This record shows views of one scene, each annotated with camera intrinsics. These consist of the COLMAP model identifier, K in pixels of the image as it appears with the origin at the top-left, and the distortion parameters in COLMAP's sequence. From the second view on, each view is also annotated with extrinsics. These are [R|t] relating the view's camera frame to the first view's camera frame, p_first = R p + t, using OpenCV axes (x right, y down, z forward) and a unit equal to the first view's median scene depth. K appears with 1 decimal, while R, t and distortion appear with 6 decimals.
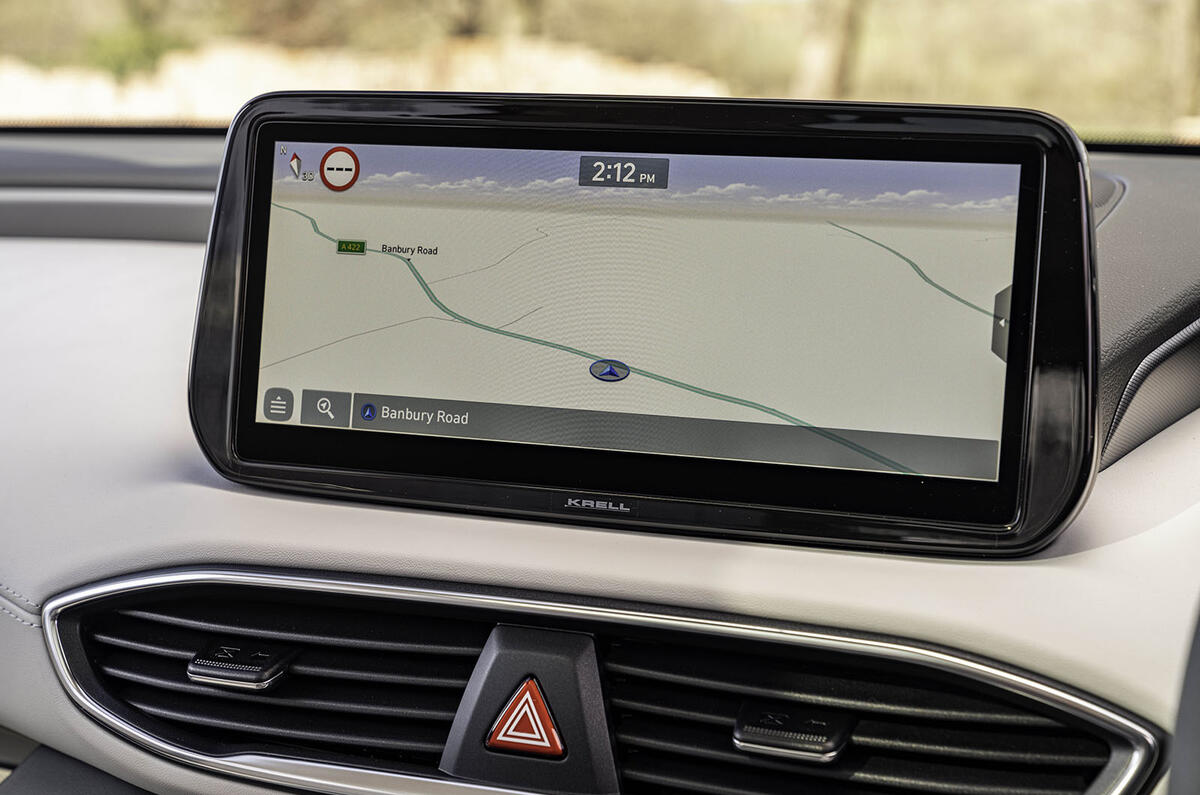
lens RADIAL K [[2338.4, 0, 600.0], [0, 2338.4, 397.5], [0, 0, 1]] dist [-0.018224, -0.063132]
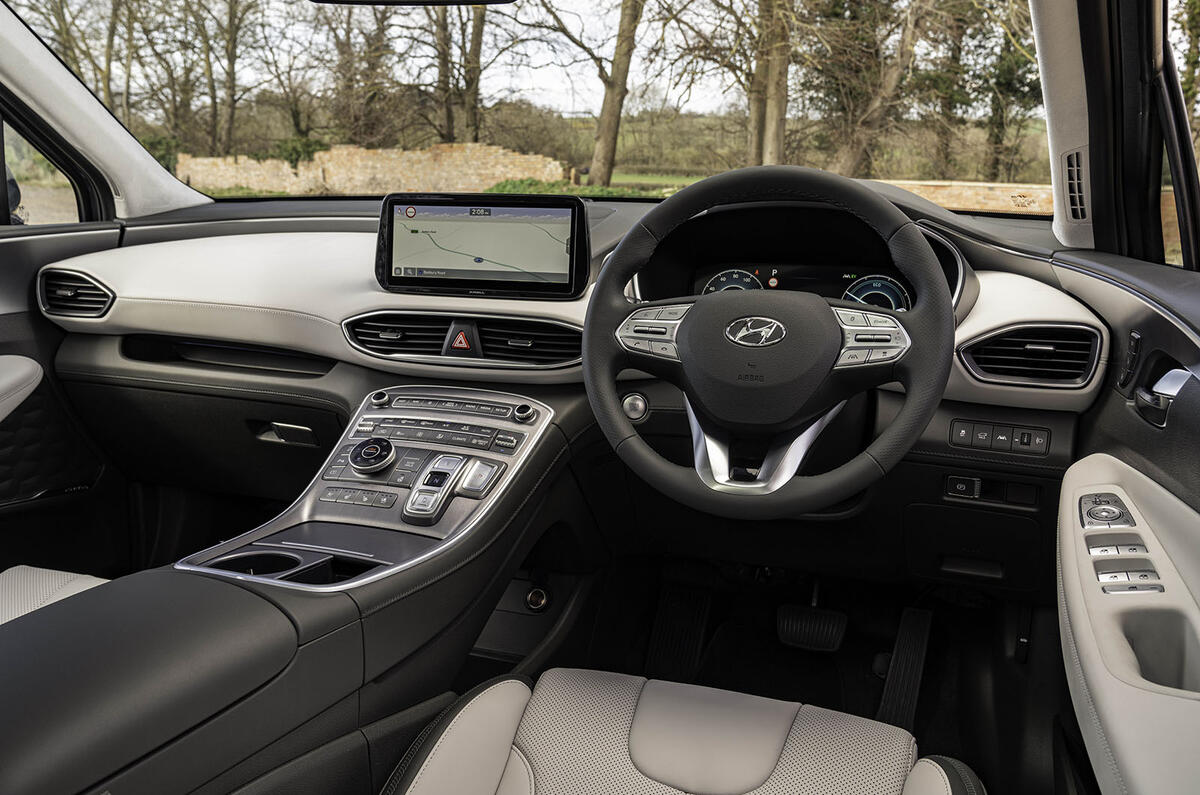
lens RADIAL K [[1015.9, 0, 600.0], [0, 1015.9, 397.5], [0, 0, 1]] dist [-0.005918, -0.004059]
pose [[0.996224, -0.033033, 0.080291, 0.070808], [0.025136, 0.994923, 0.097448, 0.065507], [-0.083102, -0.095062, 0.991997, -0.897097]]
